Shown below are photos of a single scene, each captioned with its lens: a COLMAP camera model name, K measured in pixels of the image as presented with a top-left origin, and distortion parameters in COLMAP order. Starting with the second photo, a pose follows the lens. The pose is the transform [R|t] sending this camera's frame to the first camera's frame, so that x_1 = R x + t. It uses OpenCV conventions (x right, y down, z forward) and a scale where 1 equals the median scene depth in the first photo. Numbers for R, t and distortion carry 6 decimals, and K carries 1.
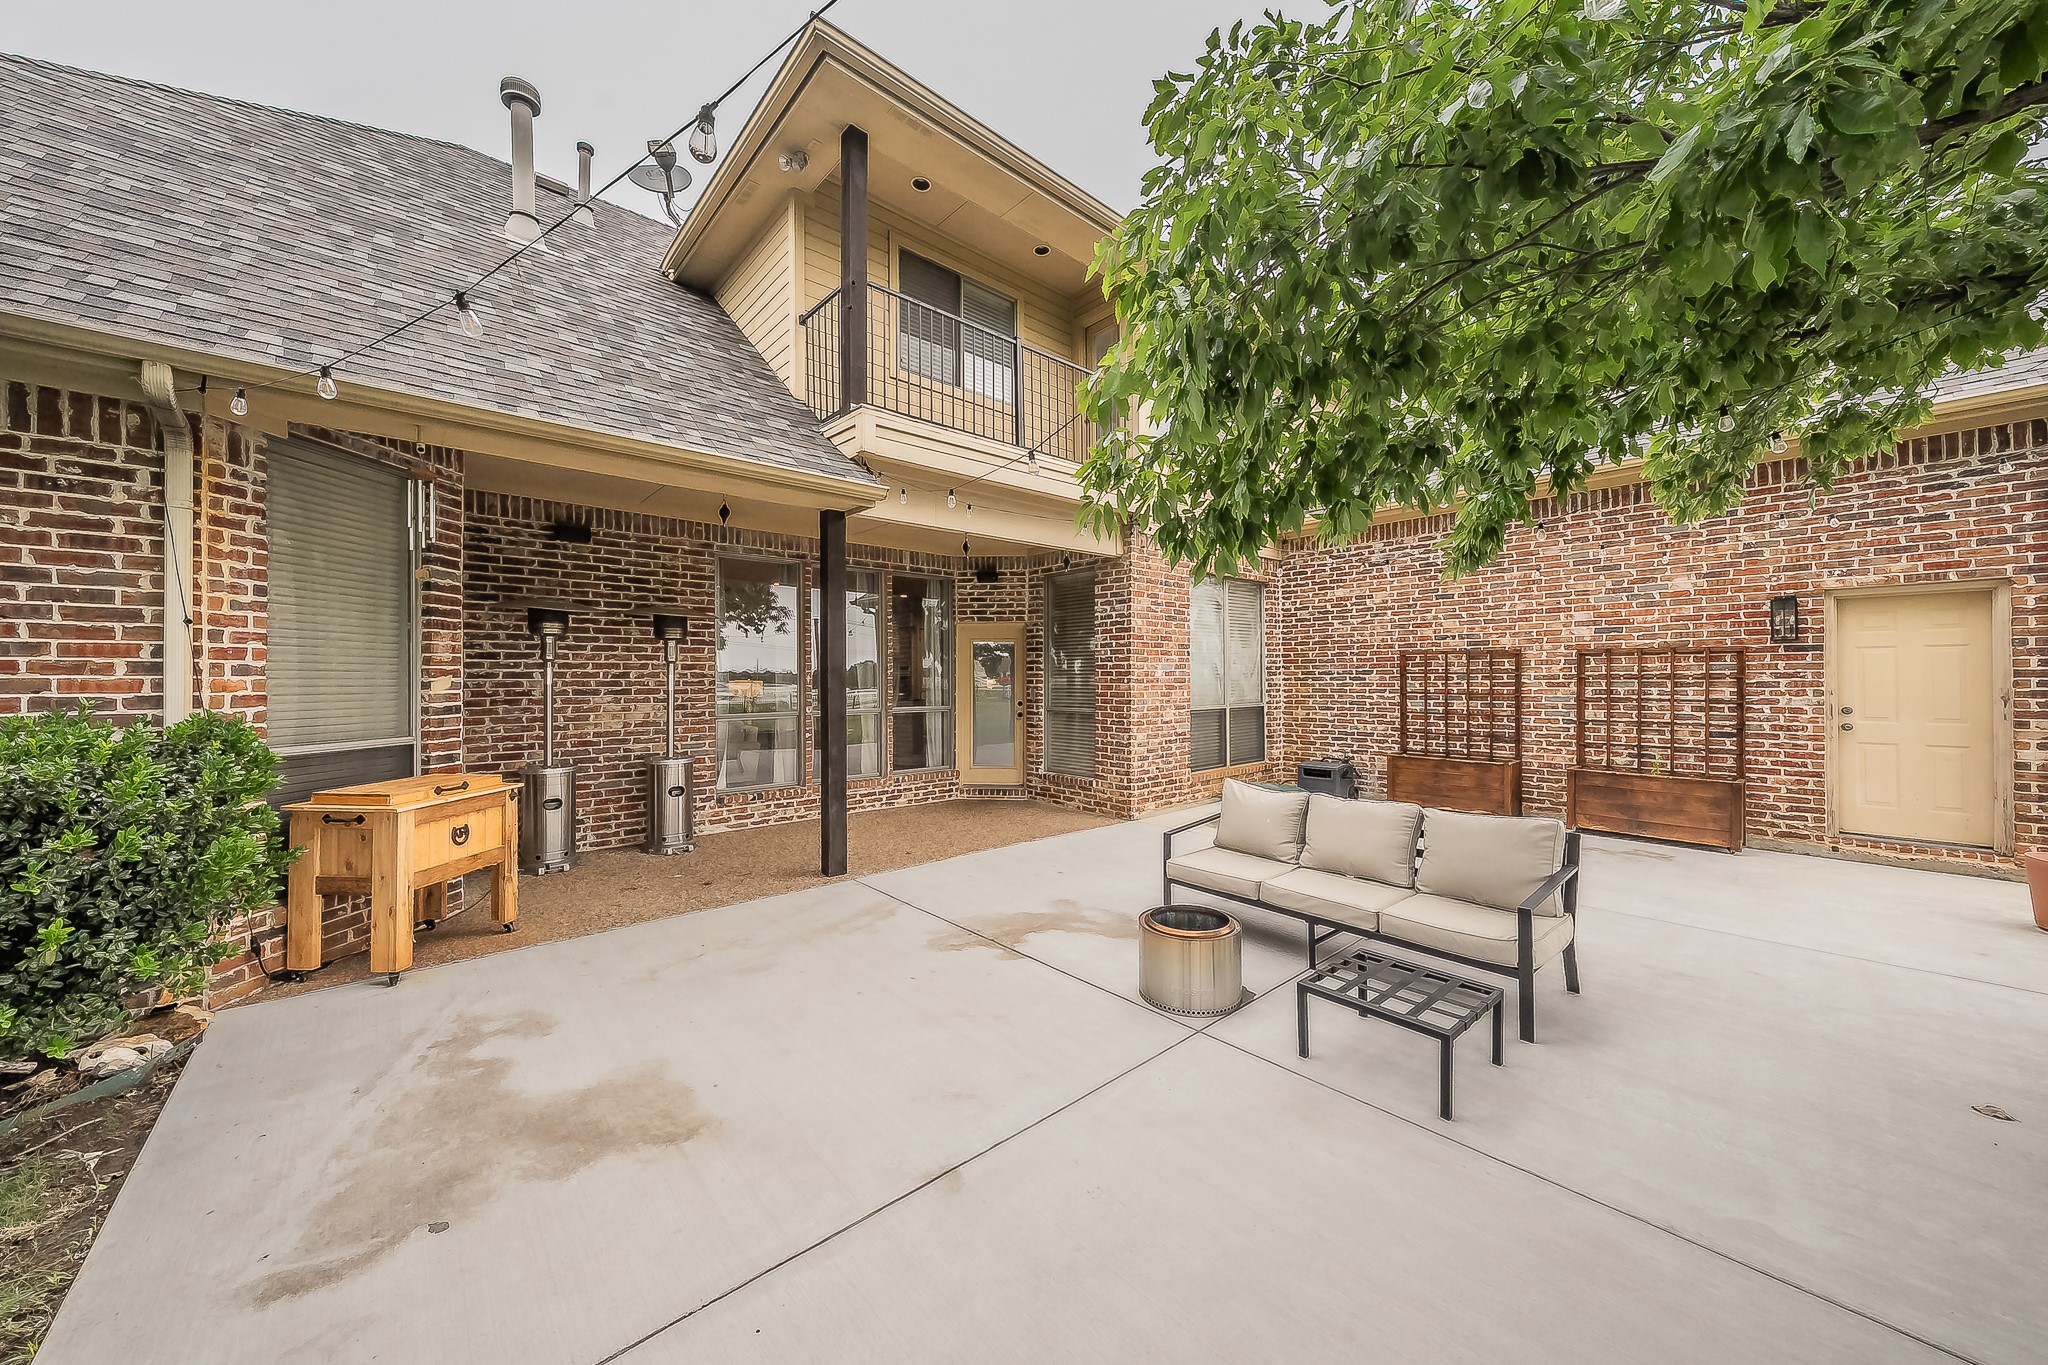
lens RADIAL K [[748.1, 0, 1043.2], [0, 748.1, 676.3], [0, 0, 1]] dist [-0.003560, 0.000743]
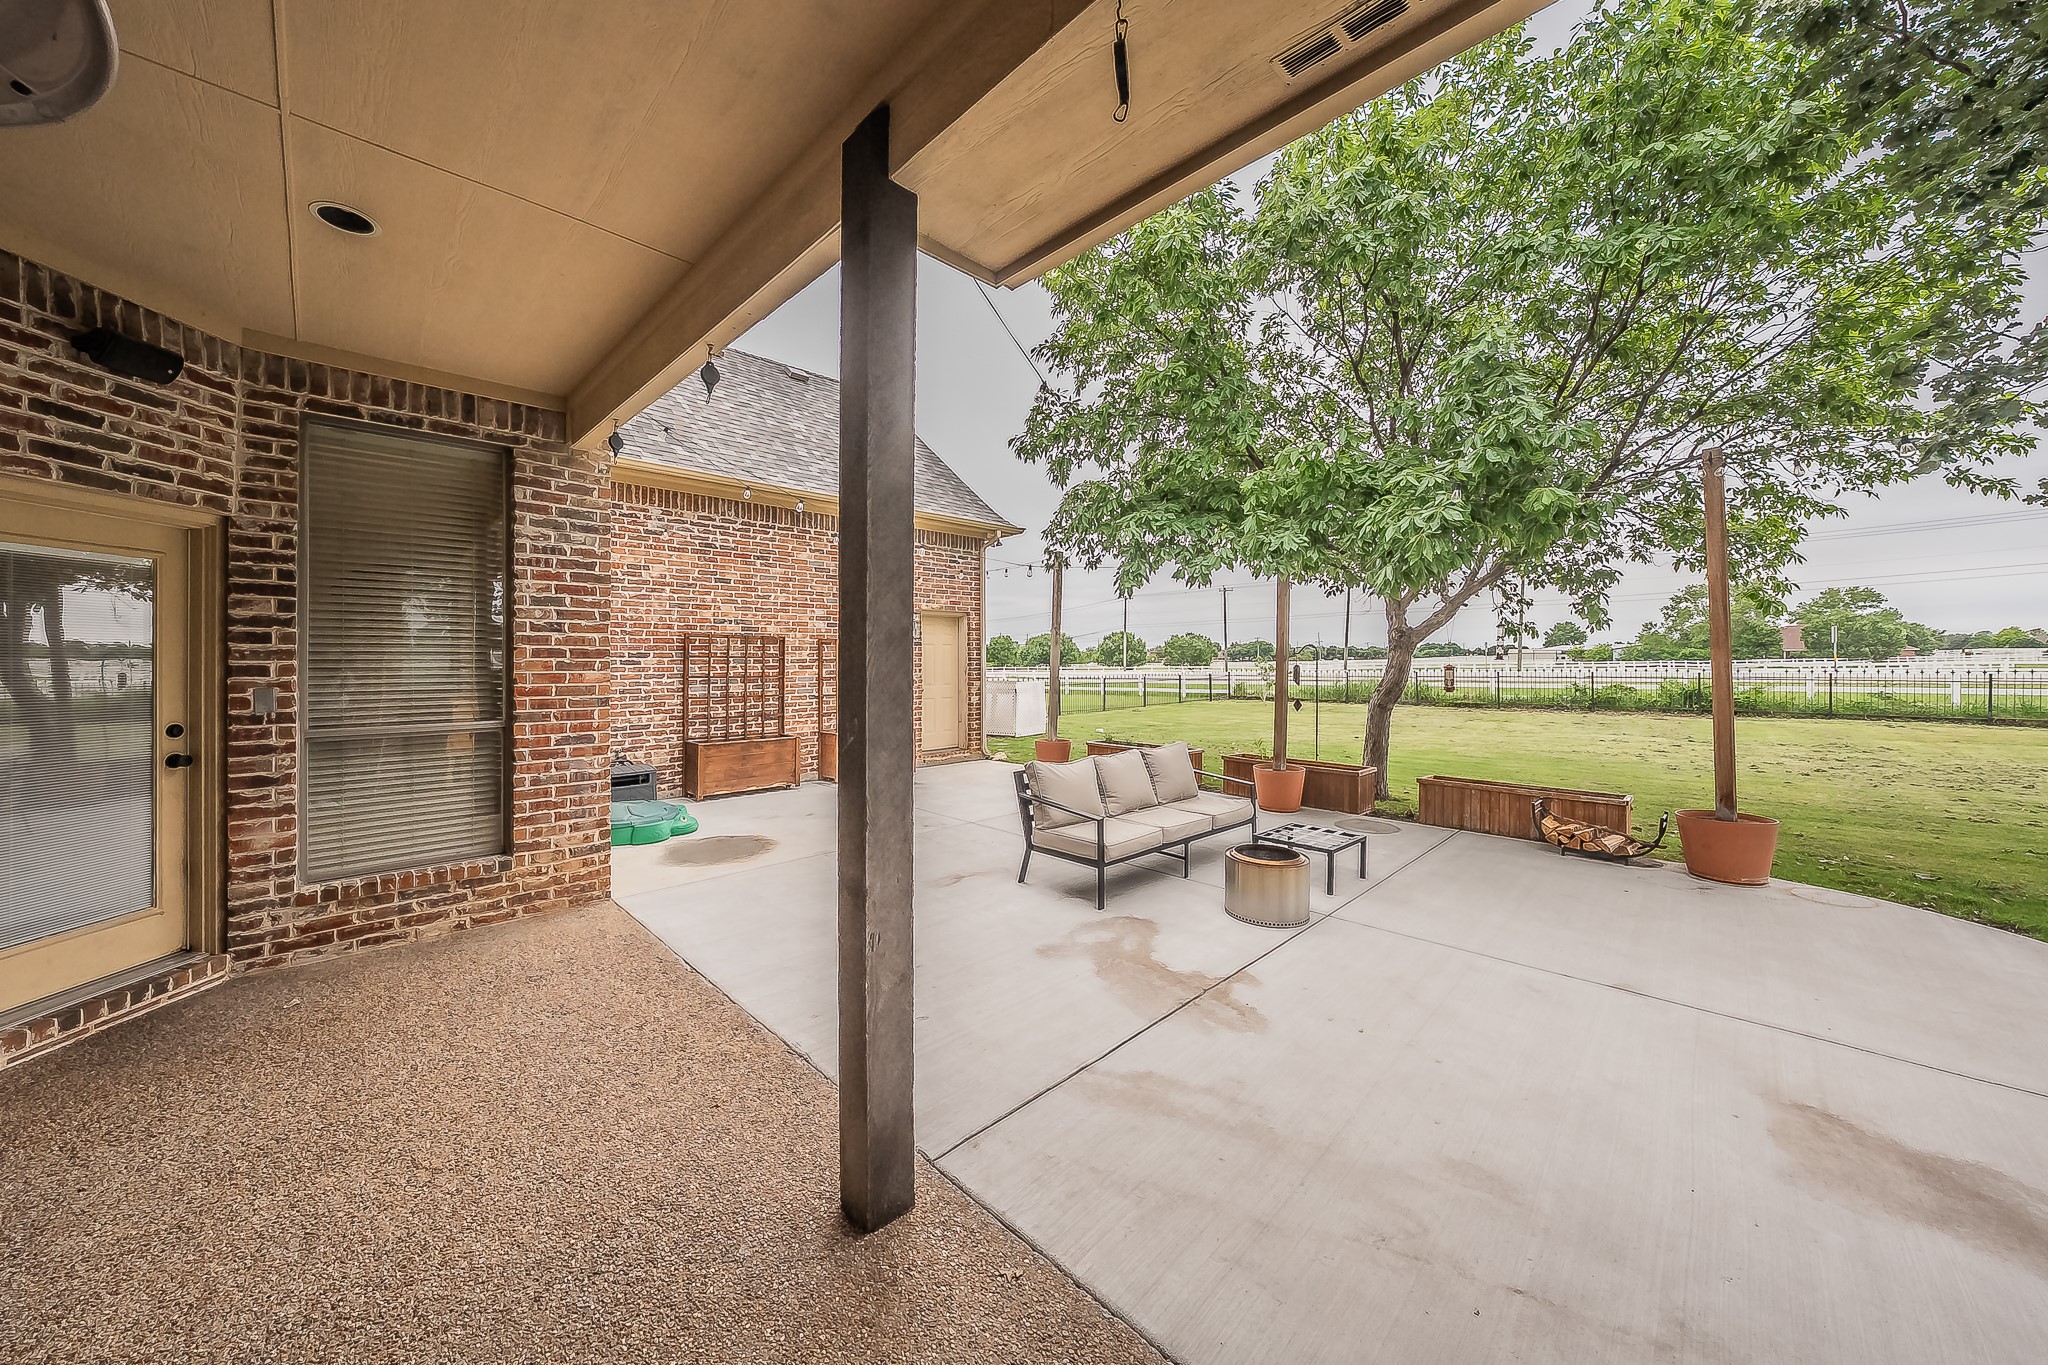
lens RADIAL K [[704.5, 0, 1008.6], [0, 704.5, 667.3], [0, 0, 1]] dist [0.001720, 0.000364]
pose [[-0.044503, -0.008205, 0.998976, -0.459087], [-0.003673, 0.999961, 0.008050, 0.000876], [-0.999002, -0.003311, -0.044532, 0.705691]]
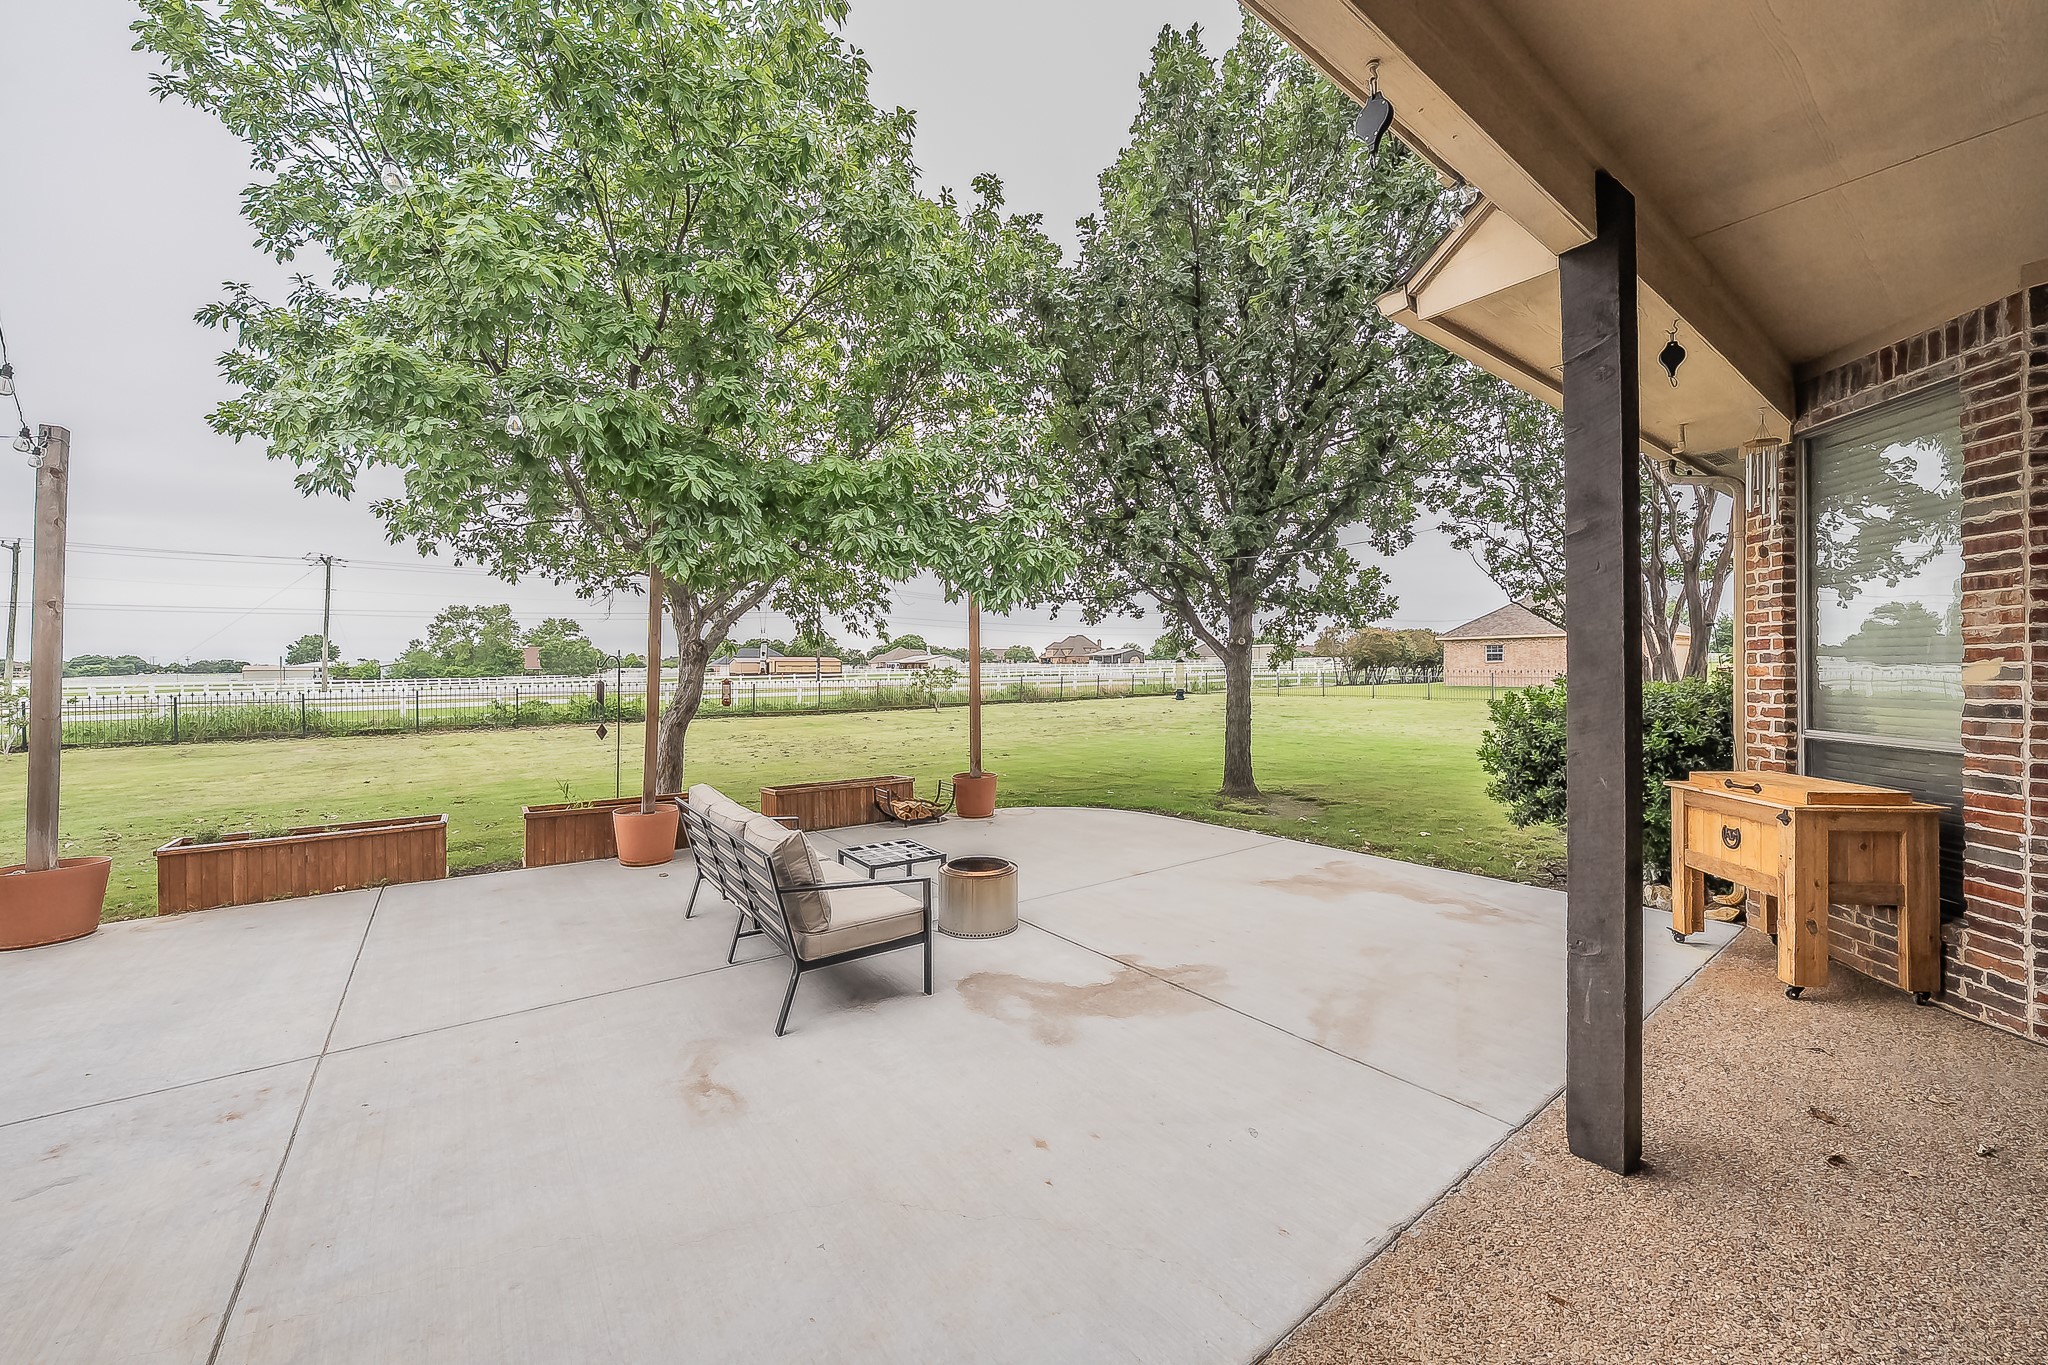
lens RADIAL K [[748.1, 0, 1036.1], [0, 748.1, 674.2], [0, 0, 1]] dist [-0.003560, 0.000743]
pose [[-0.995358, 0.009047, 0.095816, -0.012100], [0.008836, 0.999957, -0.002632, 0.004503], [-0.095836, -0.001774, -0.995396, 1.057185]]
